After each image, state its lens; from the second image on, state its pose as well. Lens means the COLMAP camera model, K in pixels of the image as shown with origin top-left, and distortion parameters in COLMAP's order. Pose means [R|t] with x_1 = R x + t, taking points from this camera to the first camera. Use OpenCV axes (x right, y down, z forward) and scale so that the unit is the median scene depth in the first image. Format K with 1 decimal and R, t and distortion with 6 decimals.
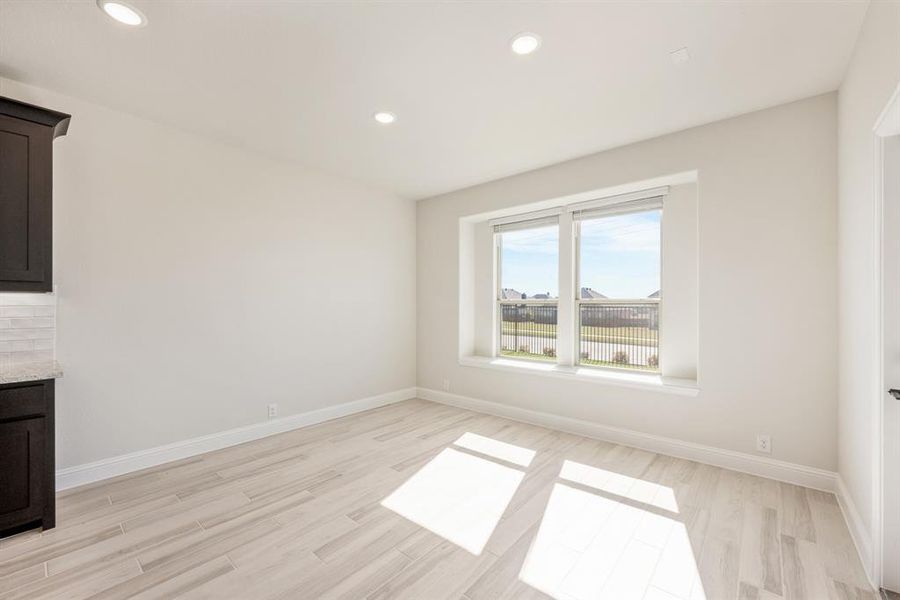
lens RADIAL K [[363.3, 0, 448.7], [0, 363.3, 302.7], [0, 0, 1]] dist [0.000780, -0.000120]
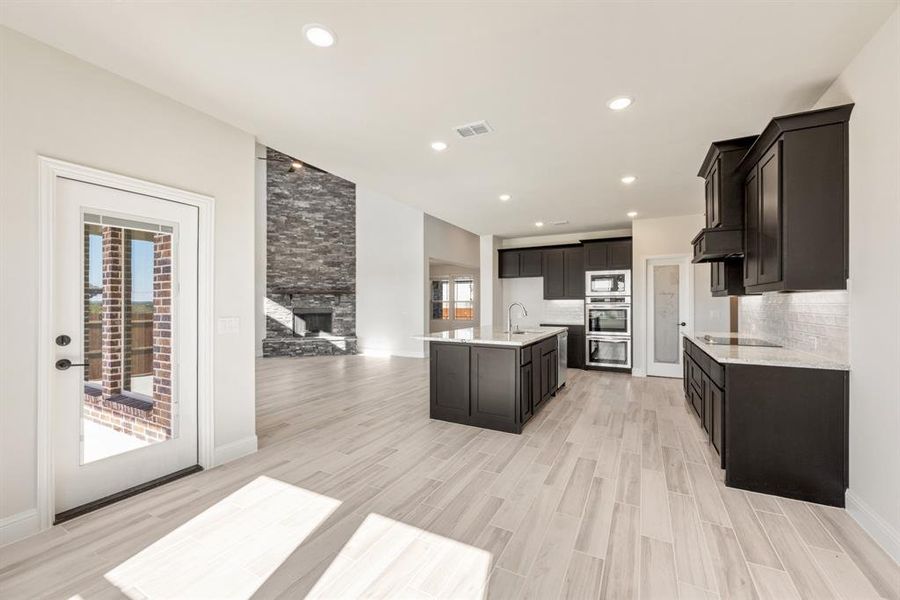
lens RADIAL K [[363.3, 0, 451.1], [0, 363.3, 300.7], [0, 0, 1]] dist [0.000780, -0.000120]
pose [[-0.974572, -0.001444, -0.224071, 0.073494], [0.000256, 0.999971, -0.007557, 0.007202], [0.224075, -0.007422, -0.974544, 1.800775]]
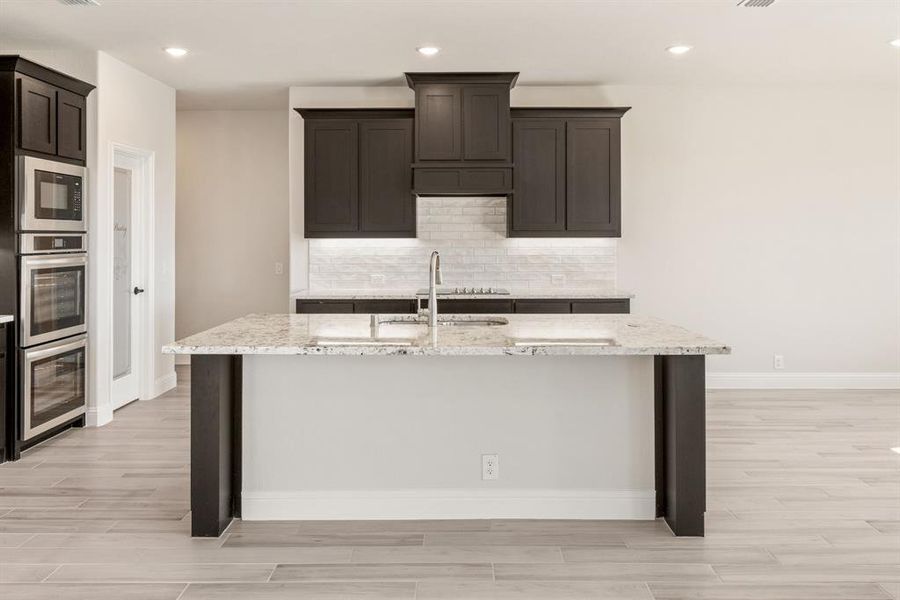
lens RADIAL K [[699.0, 0, 455.9], [0, 699.0, 235.8], [0, 0, 1]] dist [0.002253, 0.003035]
pose [[0.648229, -0.000848, -0.761445, 0.517779], [0.001516, 0.999999, 0.000177, -0.037989], [0.761444, -0.001269, 0.648230, -1.187785]]
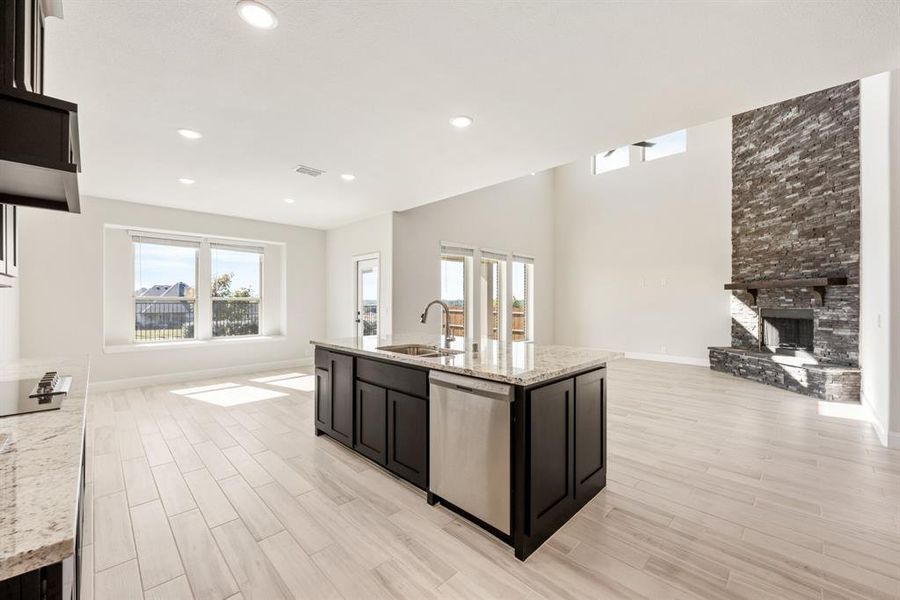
lens RADIAL K [[363.3, 0, 451.8], [0, 363.3, 300.4], [0, 0, 1]] dist [0.000780, -0.000120]
pose [[0.071664, 0.003749, 0.997422, -2.006673], [-0.003136, 0.999989, -0.003533, 0.010240], [-0.997424, -0.002875, 0.071675, -0.302752]]
